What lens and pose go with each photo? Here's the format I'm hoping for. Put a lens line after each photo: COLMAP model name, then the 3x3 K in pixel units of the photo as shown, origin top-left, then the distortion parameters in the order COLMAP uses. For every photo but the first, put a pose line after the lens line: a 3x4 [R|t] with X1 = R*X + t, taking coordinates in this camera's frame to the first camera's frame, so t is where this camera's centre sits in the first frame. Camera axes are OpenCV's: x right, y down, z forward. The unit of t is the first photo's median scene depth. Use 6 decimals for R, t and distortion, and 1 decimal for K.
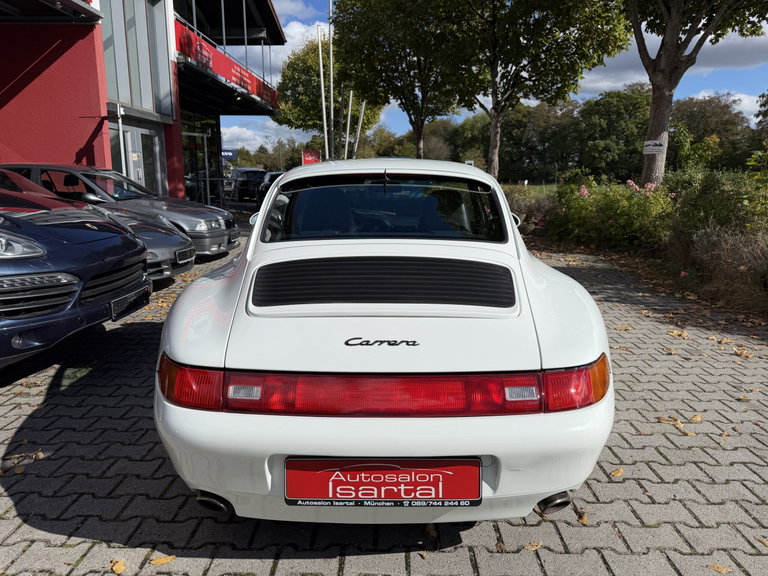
lens RADIAL K [[545.8, 0, 385.5], [0, 545.8, 286.1], [0, 0, 1]] dist [0.037612, -0.049692]
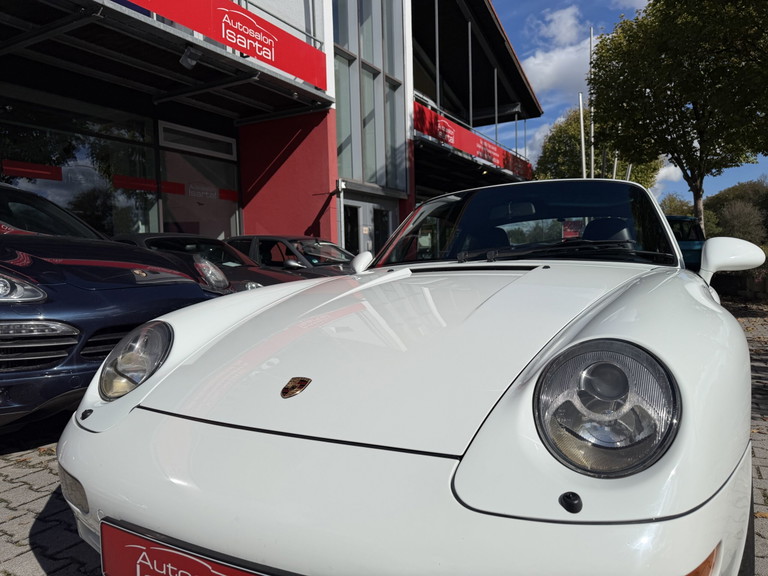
lens RADIAL K [[545.8, 0, 385.5], [0, 545.8, 286.1], [0, 0, 1]] dist [0.037612, -0.049692]
pose [[0.879781, -0.004341, -0.475360, 0.050401], [-0.064376, 0.989659, -0.128182, -0.000542], [0.471001, 0.143374, 0.870403, 0.099247]]
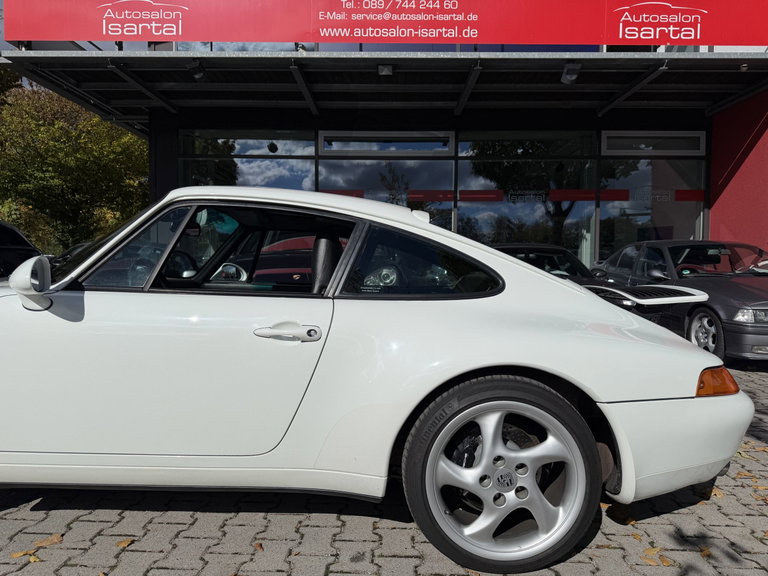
lens RADIAL K [[545.8, 0, 385.5], [0, 545.8, 286.1], [0, 0, 1]] dist [0.037612, -0.049692]
pose [[-0.002242, 0.027645, -0.999615, 0.182177], [-0.202768, 0.978840, 0.027525, -0.039898], [0.979224, 0.202752, 0.003411, 0.286133]]
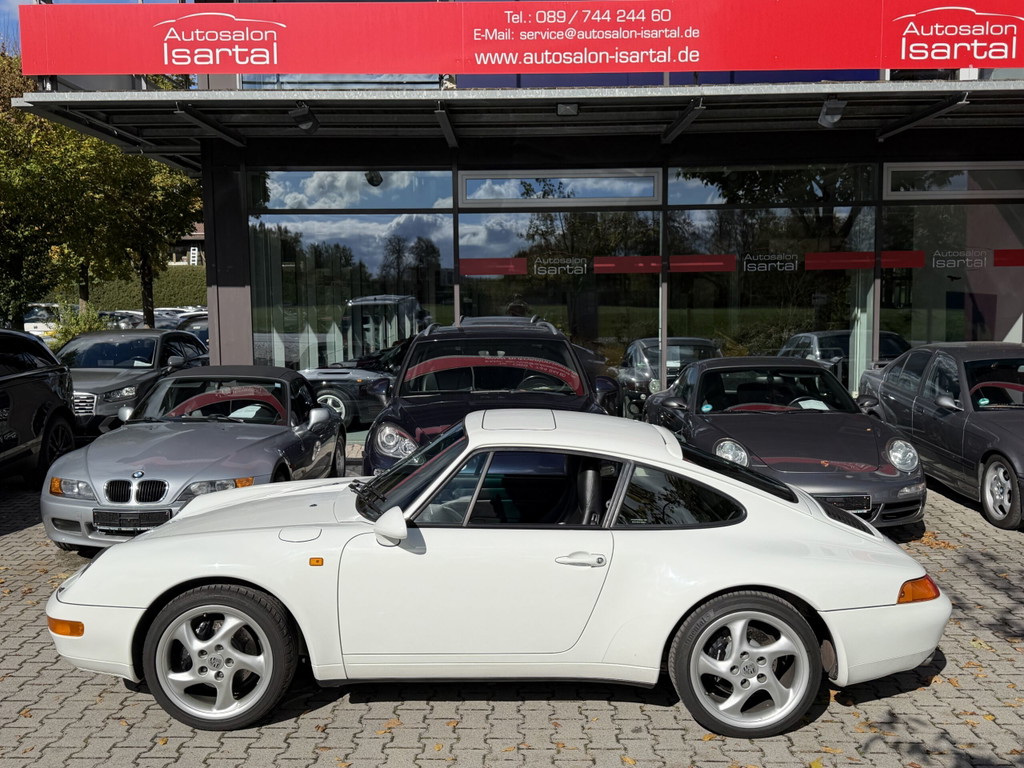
lens RADIAL K [[1028.0, 0, 512.0], [0, 1028.0, 384.0], [0, 0, 1]] dist [0.144488, -0.282197]
pose [[0.002374, 0.080284, -0.996769, 0.366041], [-0.185024, 0.979597, 0.078460, -0.094914], [0.982731, 0.184240, 0.017180, 0.230192]]
